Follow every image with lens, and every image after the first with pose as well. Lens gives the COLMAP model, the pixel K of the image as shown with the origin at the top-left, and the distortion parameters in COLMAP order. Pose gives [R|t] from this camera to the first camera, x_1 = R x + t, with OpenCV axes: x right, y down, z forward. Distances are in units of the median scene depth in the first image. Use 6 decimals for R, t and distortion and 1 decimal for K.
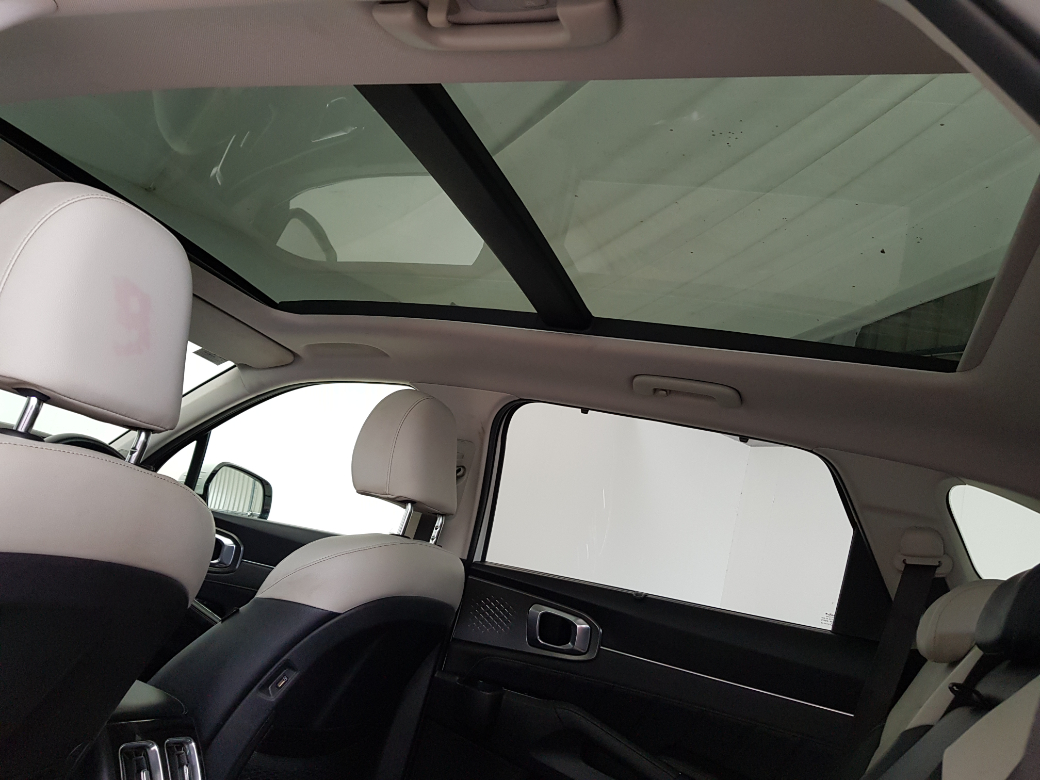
lens RADIAL K [[813.2, 0, 497.2], [0, 813.2, 389.3], [0, 0, 1]] dist [0.077564, -0.138086]
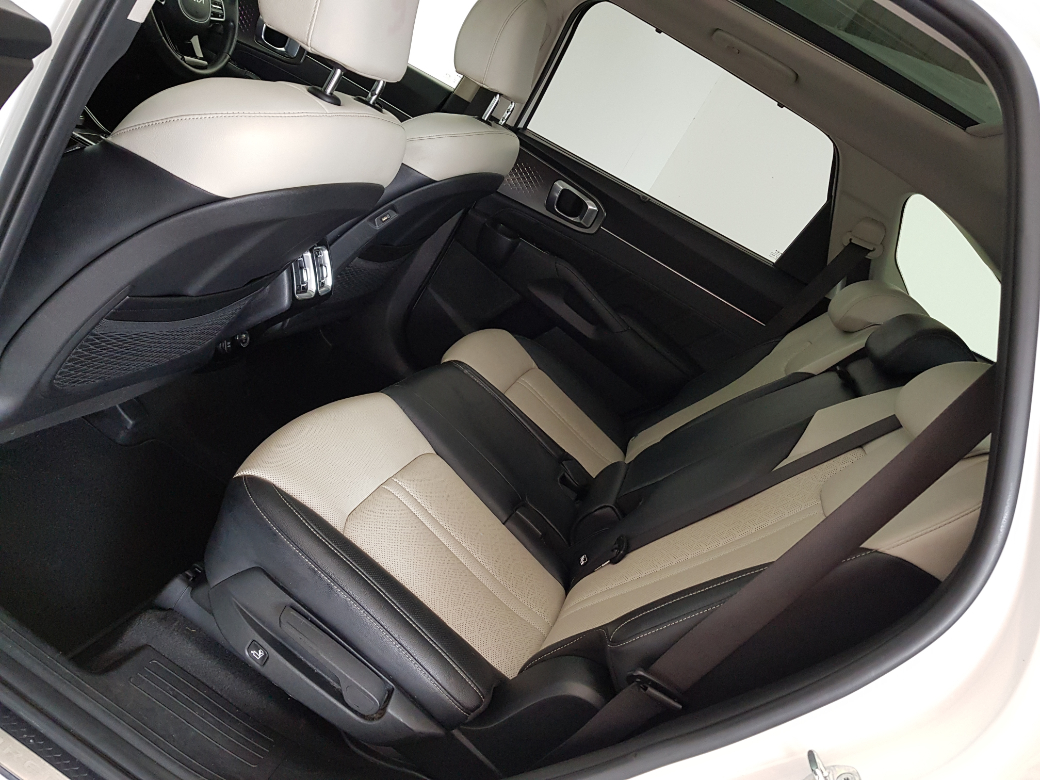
lens RADIAL K [[813.2, 0, 497.2], [0, 813.2, 389.3], [0, 0, 1]] dist [0.077564, -0.138086]
pose [[0.966634, 0.209626, 0.147224, -0.182854], [-0.256112, 0.779717, 0.571356, -0.192717], [0.004978, -0.589999, 0.807389, -0.200158]]
